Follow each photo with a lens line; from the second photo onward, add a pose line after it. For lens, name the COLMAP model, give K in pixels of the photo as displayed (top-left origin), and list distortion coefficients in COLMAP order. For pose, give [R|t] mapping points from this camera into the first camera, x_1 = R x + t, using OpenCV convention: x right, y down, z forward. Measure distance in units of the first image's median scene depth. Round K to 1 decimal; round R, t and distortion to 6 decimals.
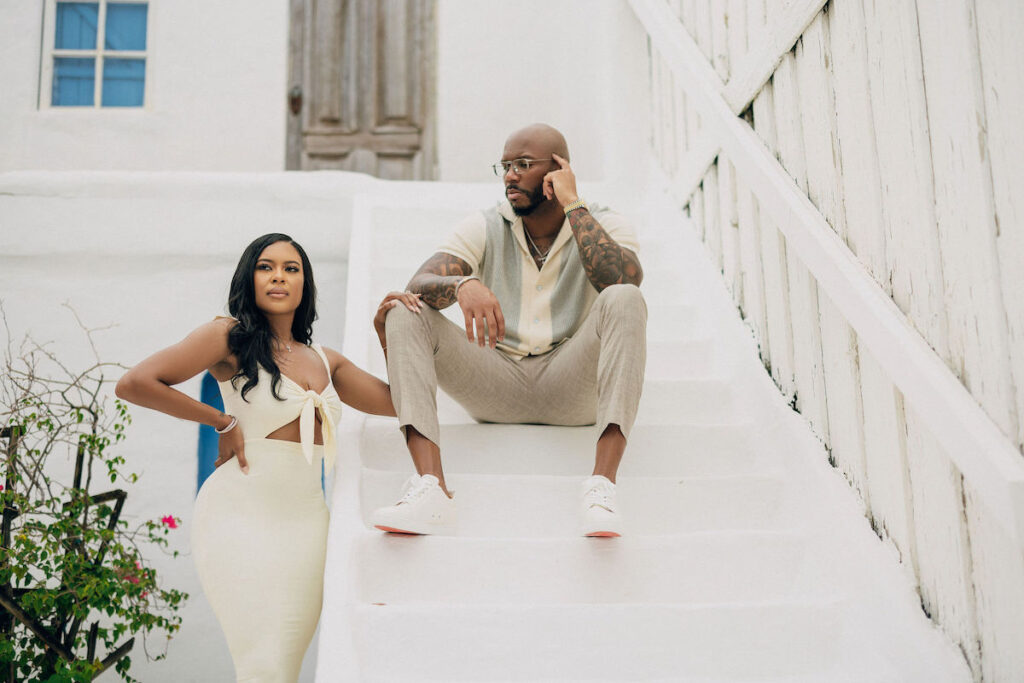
lens RADIAL K [[1462.8, 0, 512.0], [0, 1462.8, 341.5], [0, 0, 1]] dist [-0.014570, 0.067401]
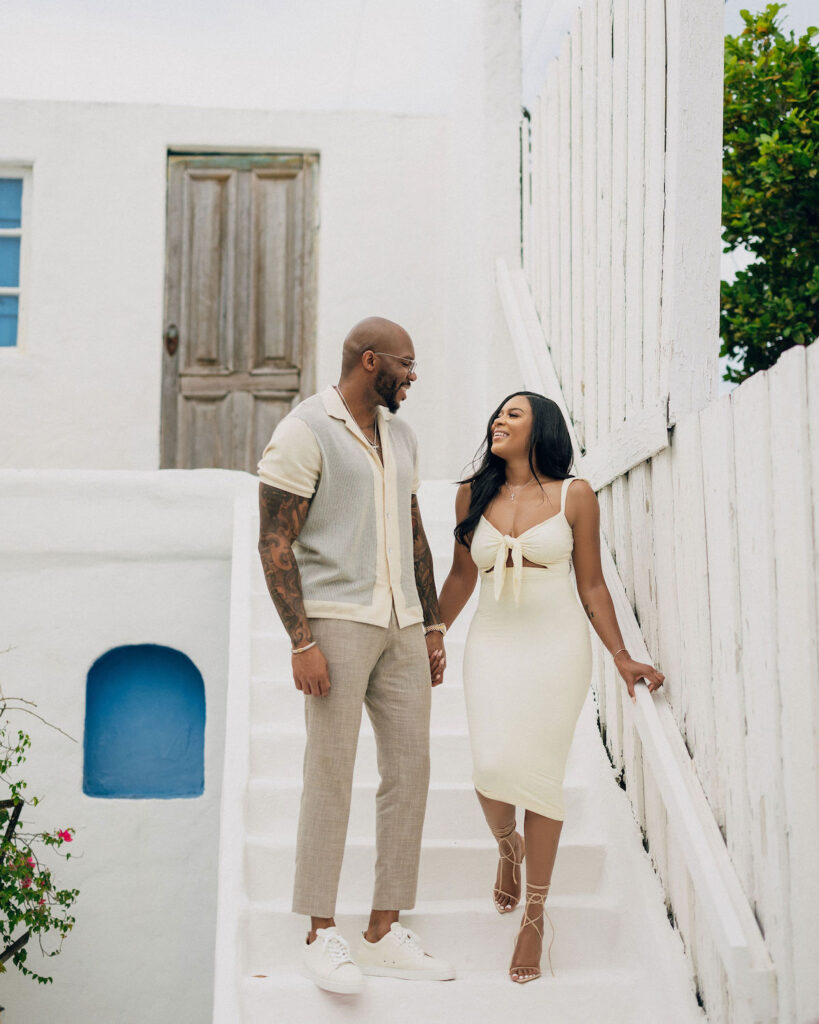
lens RADIAL K [[1763.7, 0, 409.5], [0, 1763.7, 512.0], [0, 0, 1]] dist [0.003988, -0.088178]
pose [[0.999897, 0.014186, 0.001988, 0.010248], [-0.014277, 0.998241, 0.057547, -0.121004], [-0.001168, -0.057570, 0.998341, -0.185101]]
